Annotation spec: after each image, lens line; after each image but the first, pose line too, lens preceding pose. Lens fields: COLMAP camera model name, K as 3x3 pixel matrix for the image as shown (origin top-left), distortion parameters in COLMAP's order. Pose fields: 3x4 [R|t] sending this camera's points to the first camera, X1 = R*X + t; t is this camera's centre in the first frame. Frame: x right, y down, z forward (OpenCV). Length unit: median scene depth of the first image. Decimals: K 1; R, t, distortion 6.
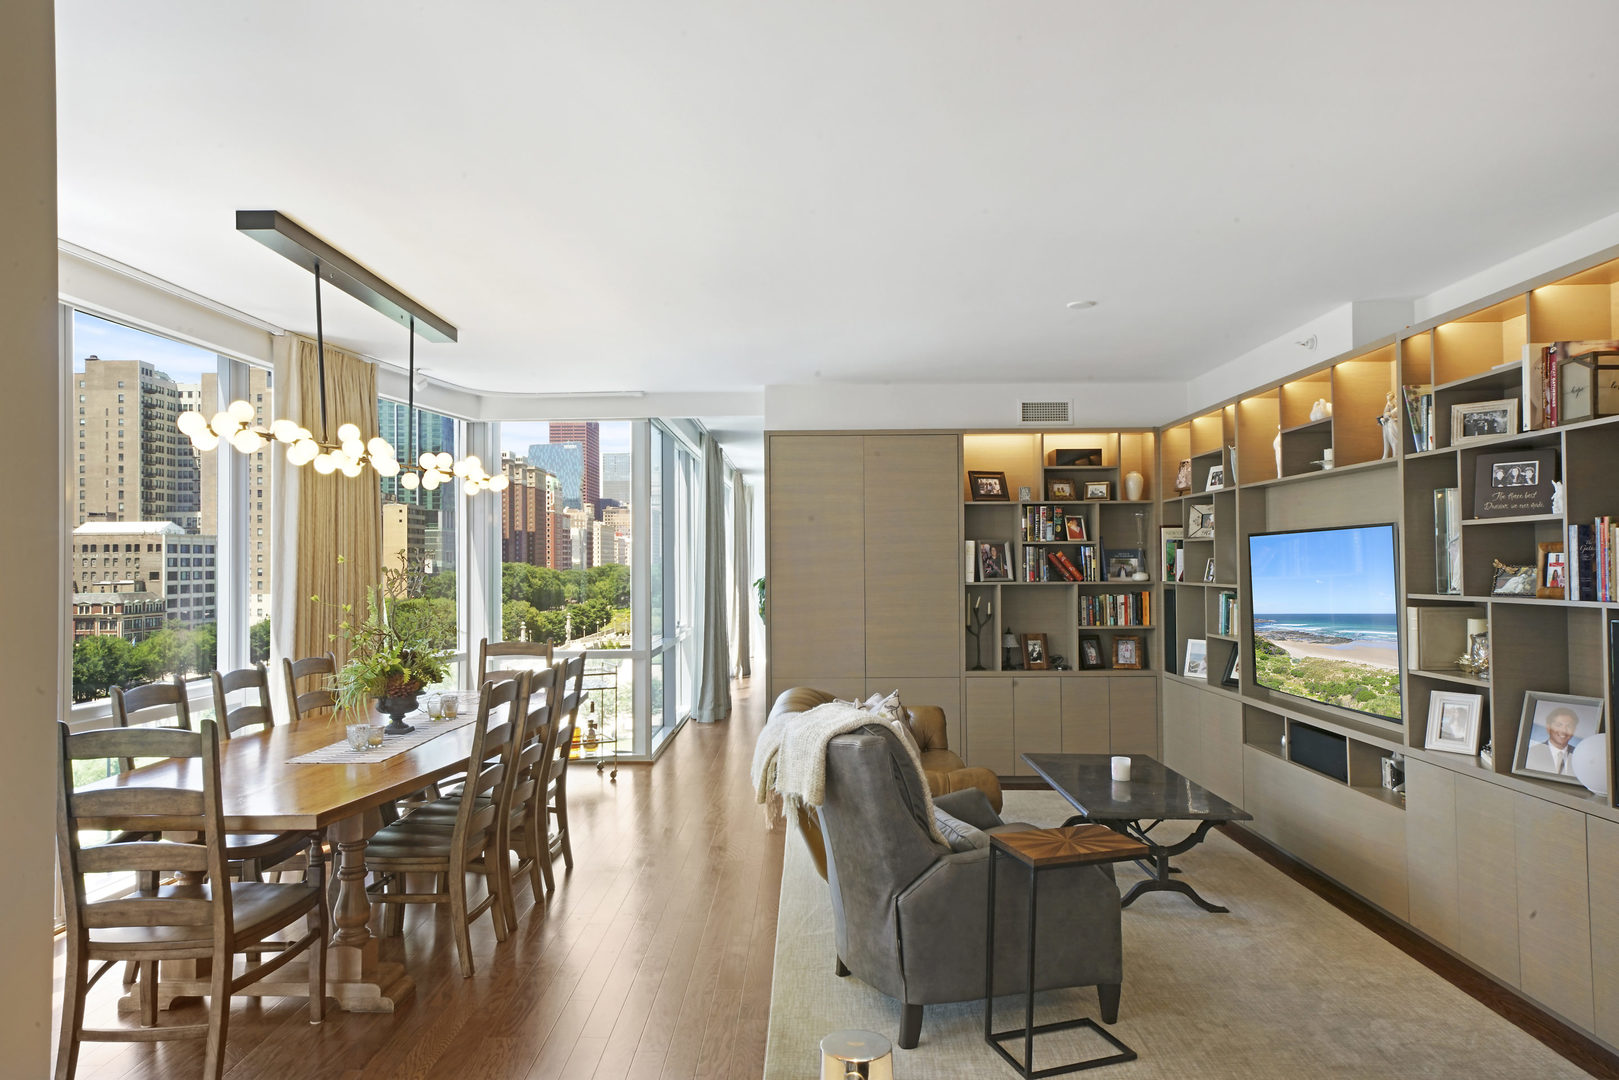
lens RADIAL K [[1047.8, 0, 795.9], [0, 1047.8, 548.5], [0, 0, 1]] dist [0.029246, 0.000936]
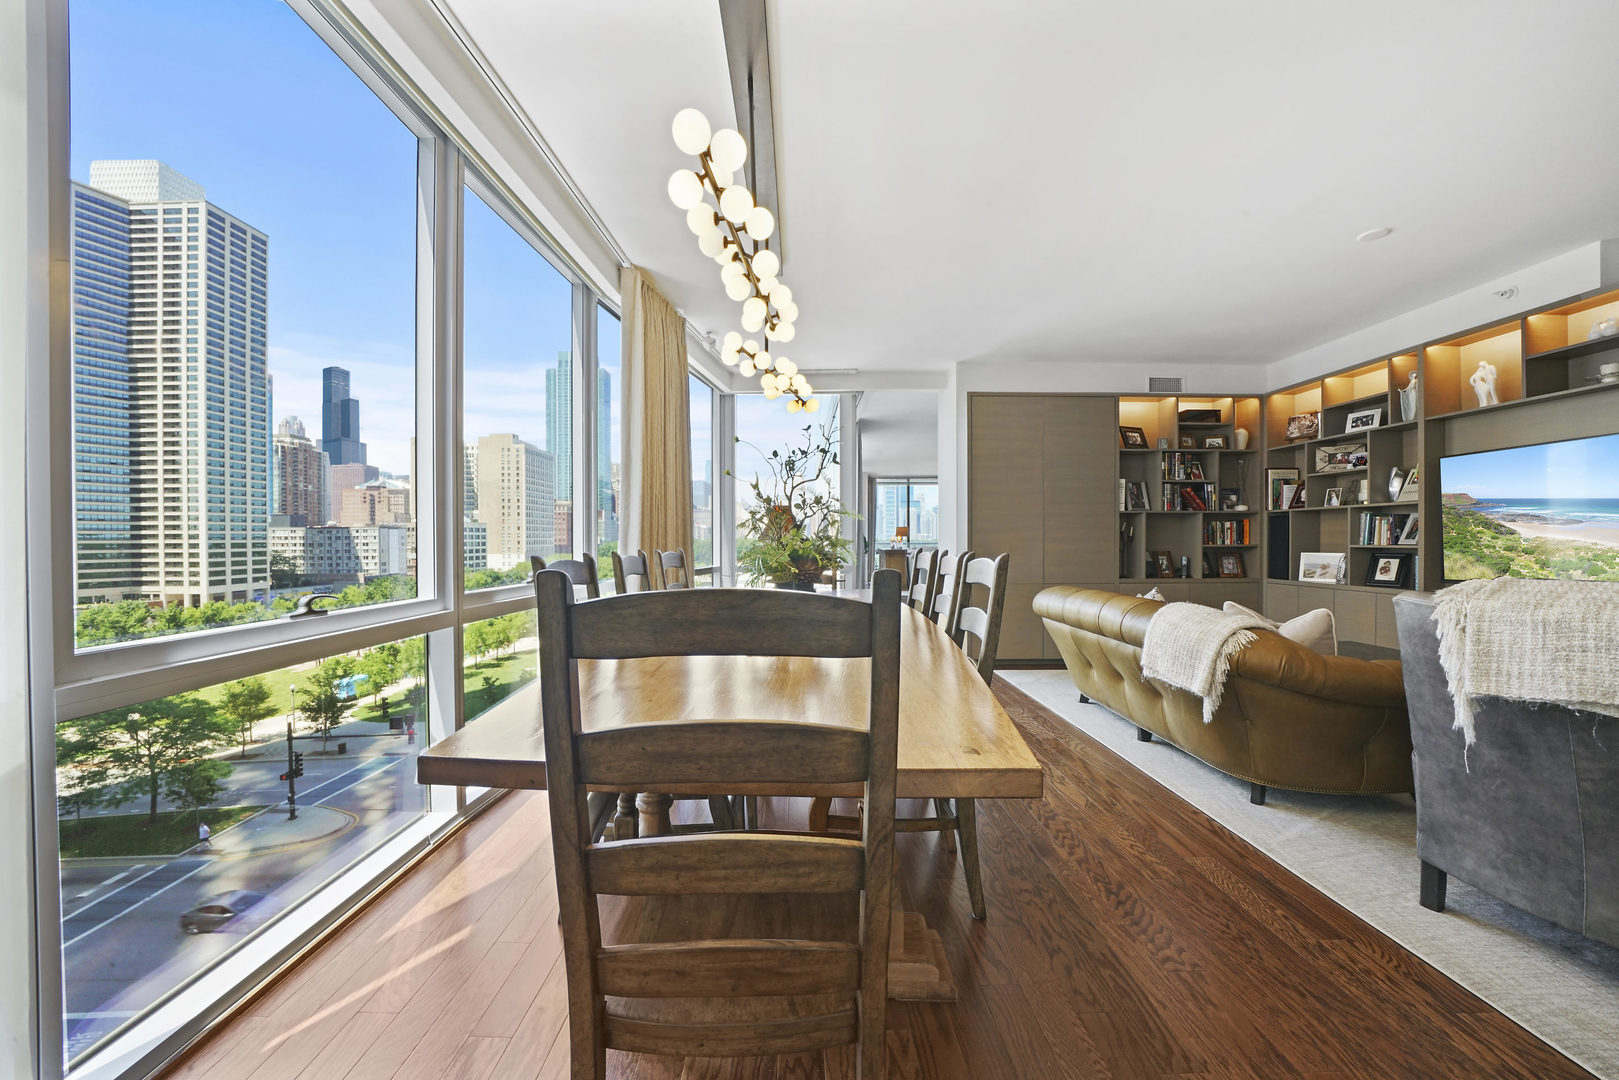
lens RADIAL K [[556.0, 0, 799.7], [0, 556.0, 544.5], [0, 0, 1]] dist [-0.027446, 0.002828]
pose [[0.999861, 0.003859, 0.016208, -0.245672], [-0.004227, 0.999731, 0.022787, 0.059994], [-0.016116, -0.022852, 0.999609, 0.317848]]
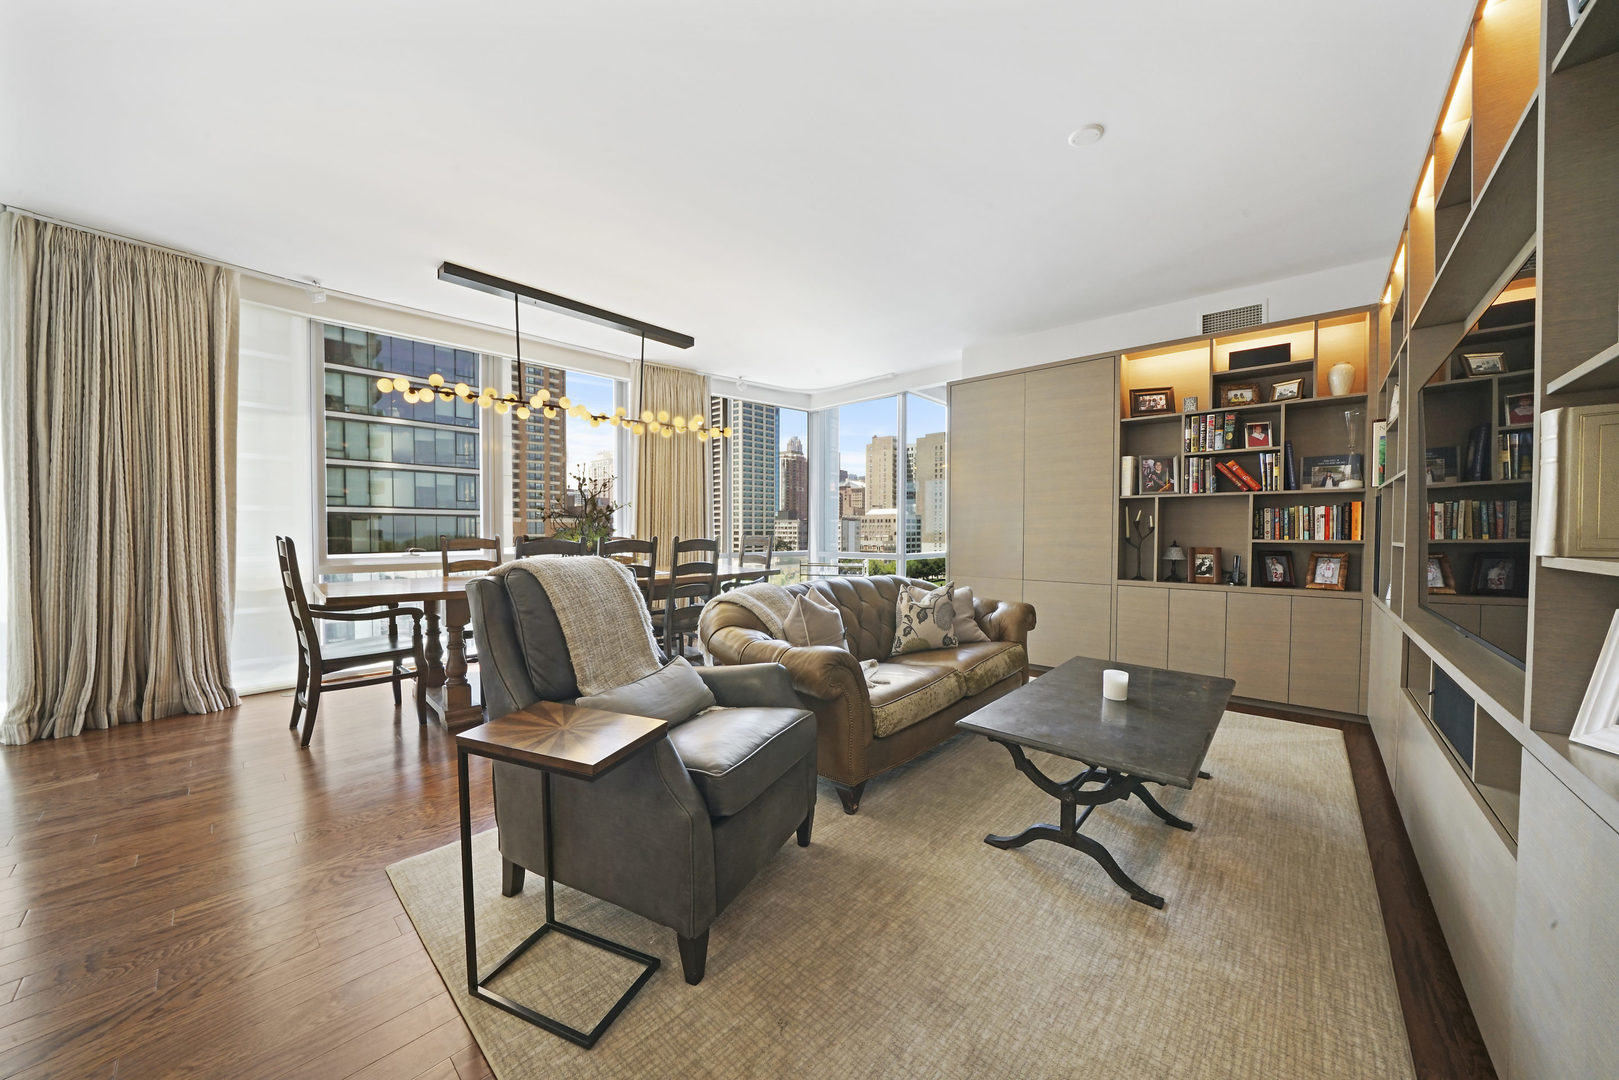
lens RADIAL K [[556.0, 0, 799.7], [0, 556.0, 544.5], [0, 0, 1]] dist [-0.027446, 0.002828]
pose [[0.747400, 0.026436, -0.663848, 0.288494], [0.000797, 0.999172, 0.040687, 0.058068], [0.664374, -0.030938, 0.746760, 0.366356]]
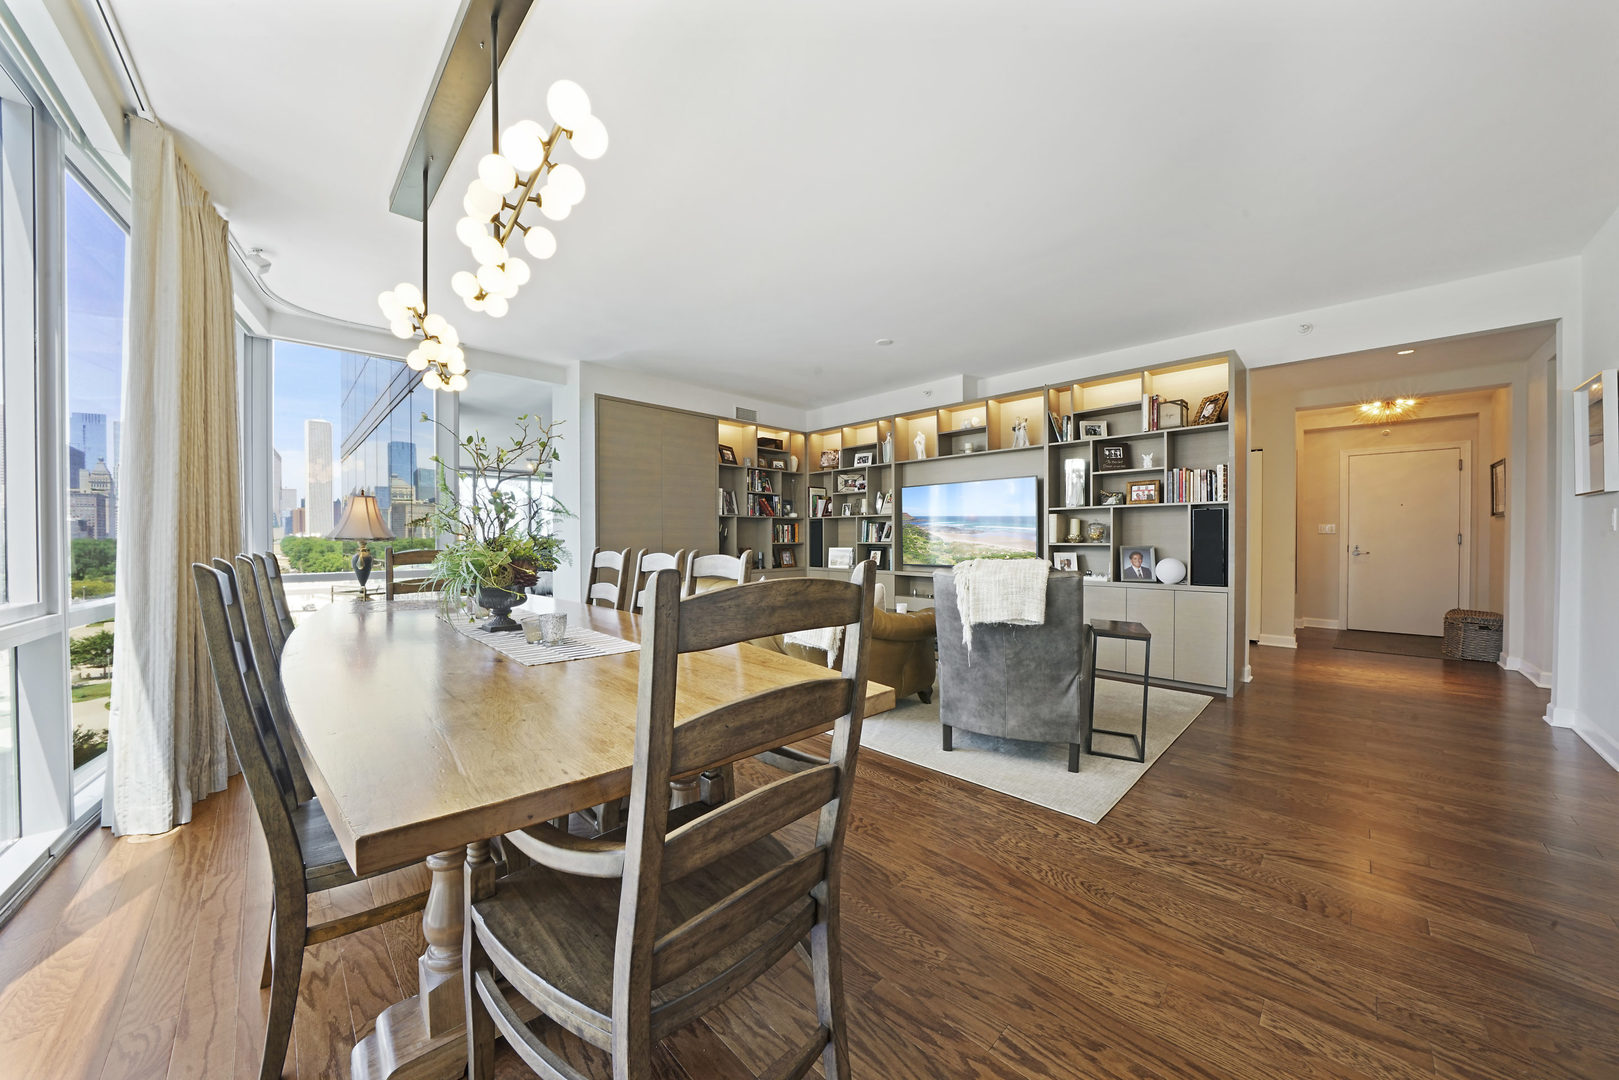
lens RADIAL K [[556.0, 0, 799.7], [0, 556.0, 544.5], [0, 0, 1]] dist [-0.027446, 0.002828]
pose [[0.705630, -0.003838, 0.708570, -0.337386], [-0.012024, 0.999776, 0.017390, 0.060445], [-0.708478, -0.020791, 0.705426, 0.328338]]
